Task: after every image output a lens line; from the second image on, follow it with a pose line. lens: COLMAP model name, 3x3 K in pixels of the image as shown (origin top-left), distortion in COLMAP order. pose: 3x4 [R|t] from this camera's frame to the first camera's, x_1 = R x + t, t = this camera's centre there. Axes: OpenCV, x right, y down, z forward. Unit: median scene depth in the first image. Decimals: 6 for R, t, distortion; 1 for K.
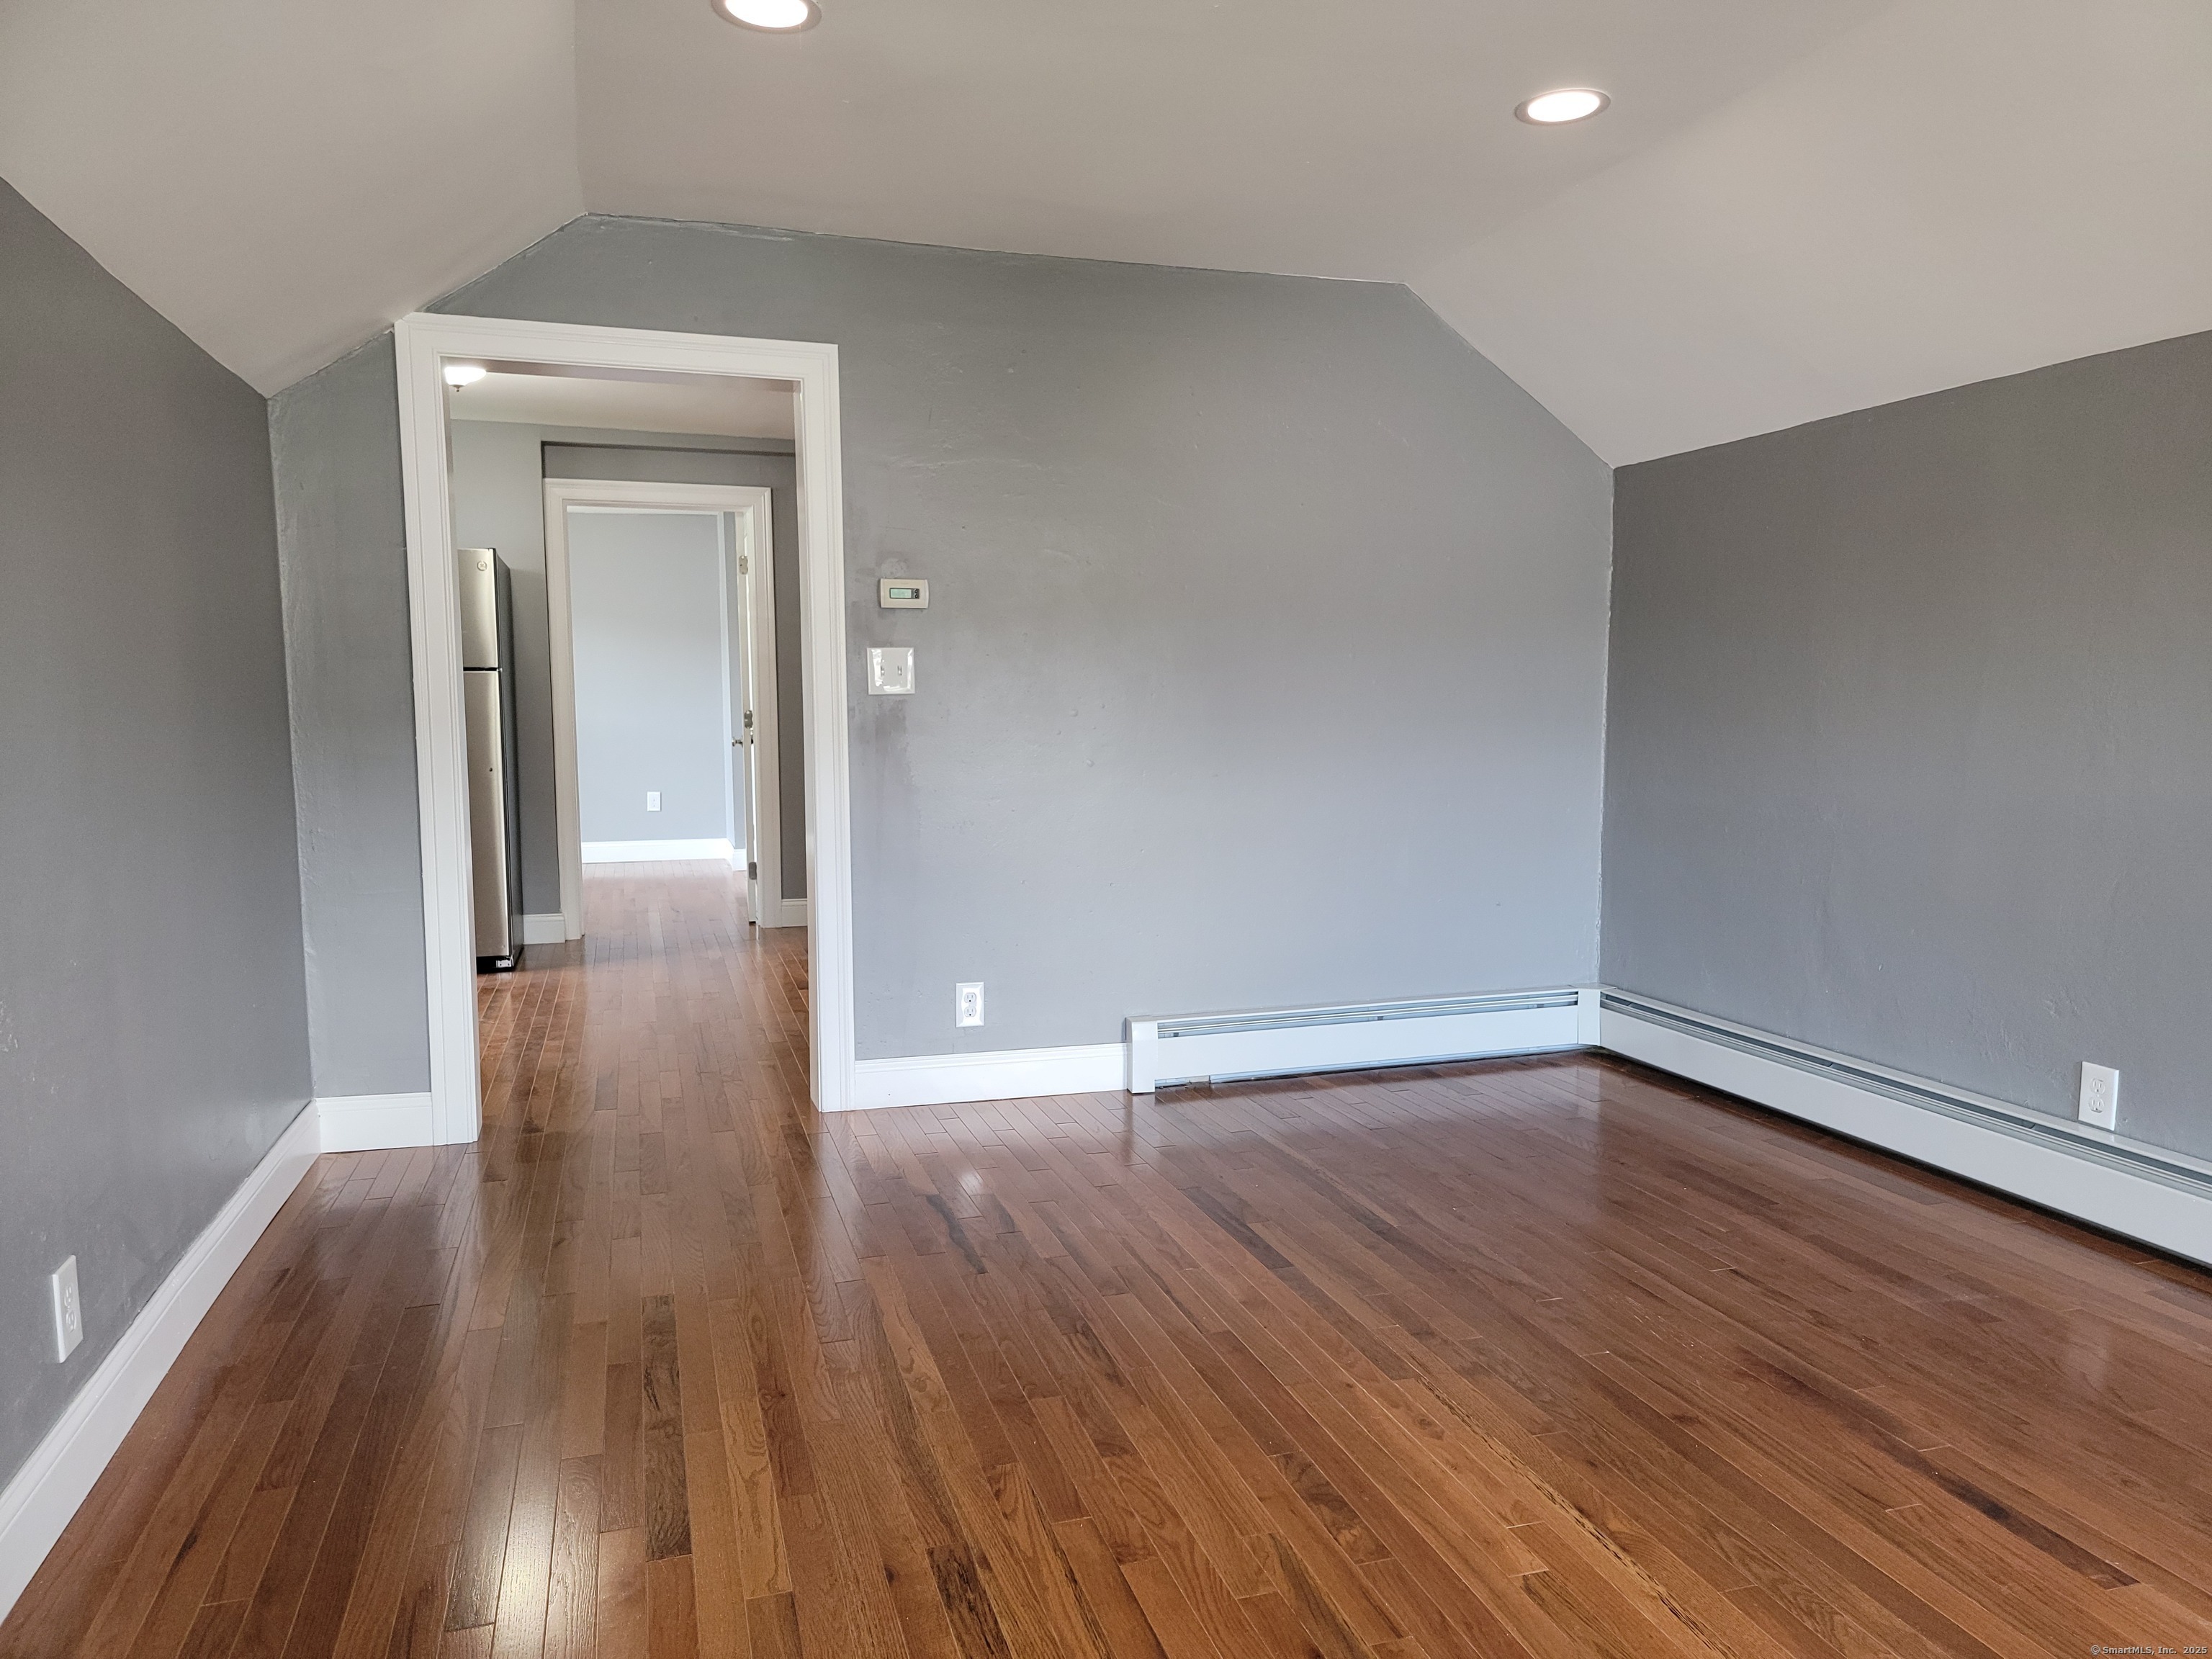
lens RADIAL K [[1538.8, 0, 1111.2], [0, 1538.8, 832.5], [0, 0, 1]] dist [0.076712, -0.061458]
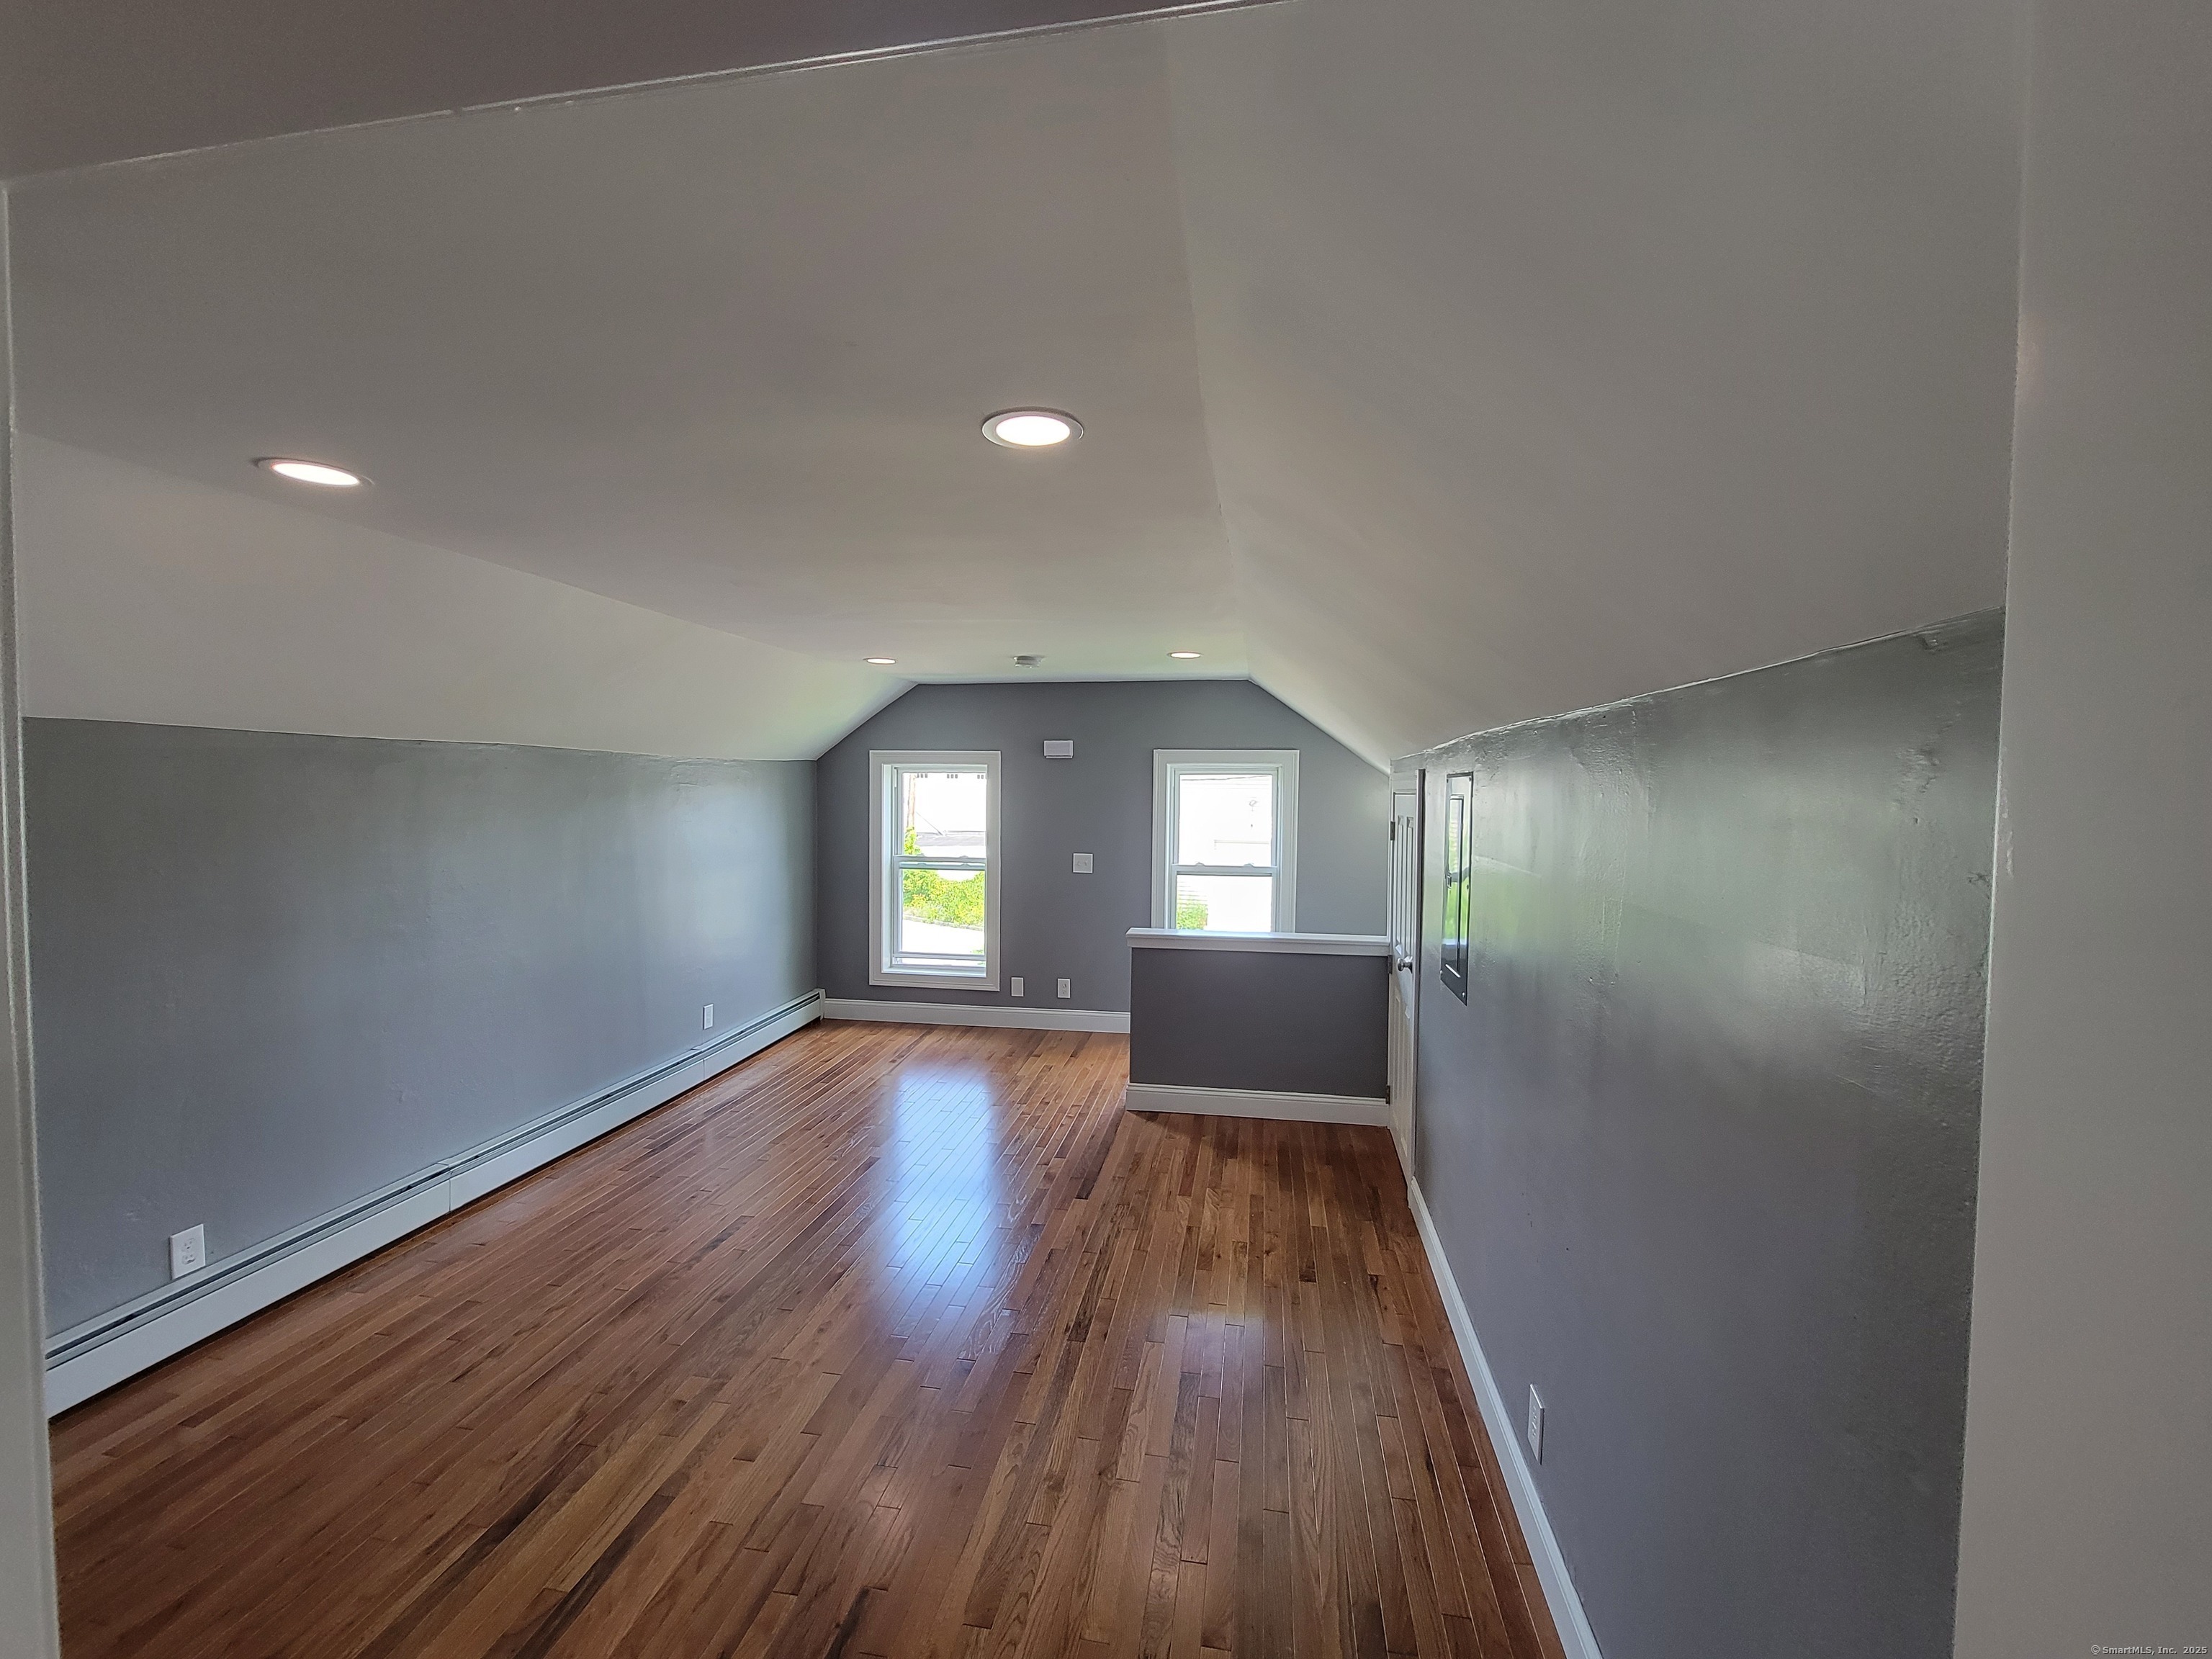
lens RADIAL K [[897.4, 0, 1109.3], [0, 897.4, 819.2], [0, 0, 1]] dist [-0.005133, -0.000451]
pose [[-0.890879, -0.021424, 0.453735, -0.437089], [0.033272, 0.993126, 0.112219, -0.265651], [-0.453020, 0.115070, -0.884043, 1.235447]]
